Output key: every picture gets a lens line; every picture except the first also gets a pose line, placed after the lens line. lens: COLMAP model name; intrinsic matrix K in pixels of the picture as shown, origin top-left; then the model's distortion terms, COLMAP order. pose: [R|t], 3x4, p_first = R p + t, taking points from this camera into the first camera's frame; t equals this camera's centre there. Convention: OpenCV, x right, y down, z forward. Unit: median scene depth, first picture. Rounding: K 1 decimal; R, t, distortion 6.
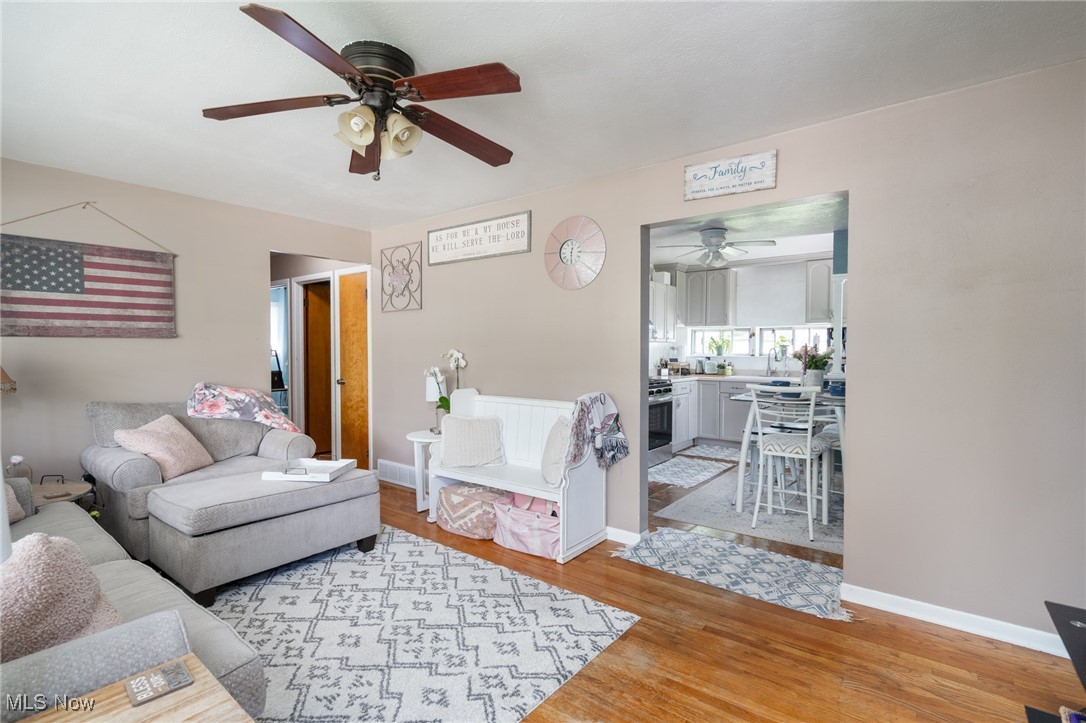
lens RADIAL K [[501.7, 0, 536.9], [0, 501.7, 365.1], [0, 0, 1]] dist [-0.001117, 0.000020]
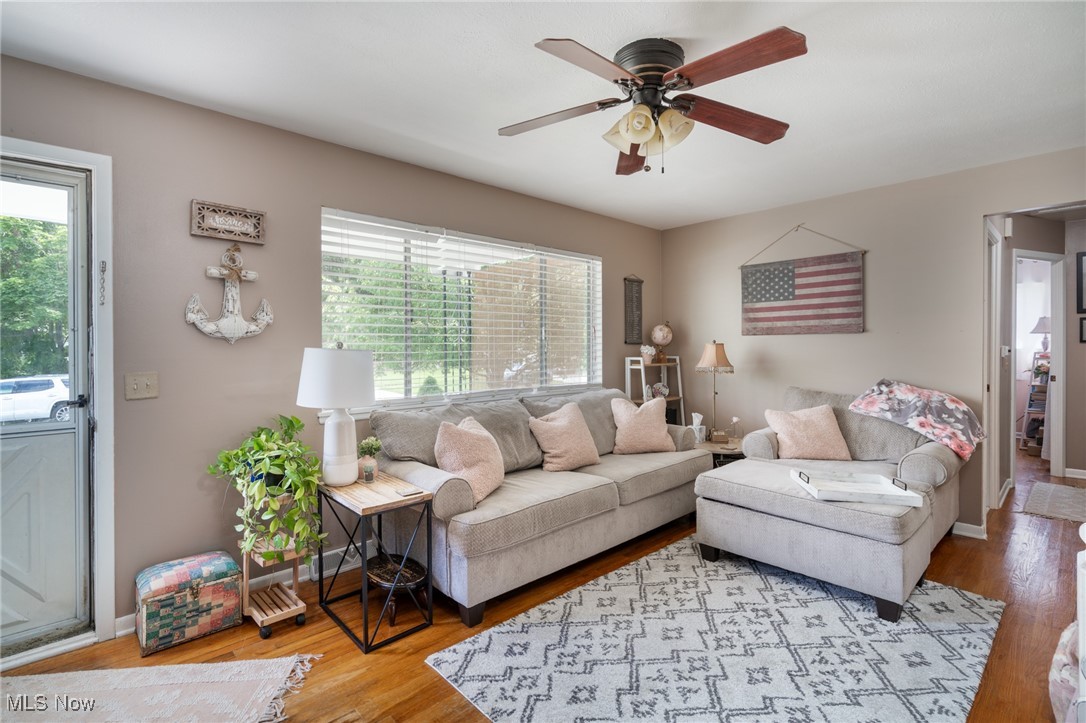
lens RADIAL K [[510.0, 0, 553.2], [0, 510.0, 347.8], [0, 0, 1]] dist [-0.004761, 0.000270]
pose [[-0.129233, 0.006781, -0.991591, 0.504535], [-0.024709, 0.999644, 0.010056, -0.023488], [0.991306, 0.025800, -0.129019, 0.660755]]
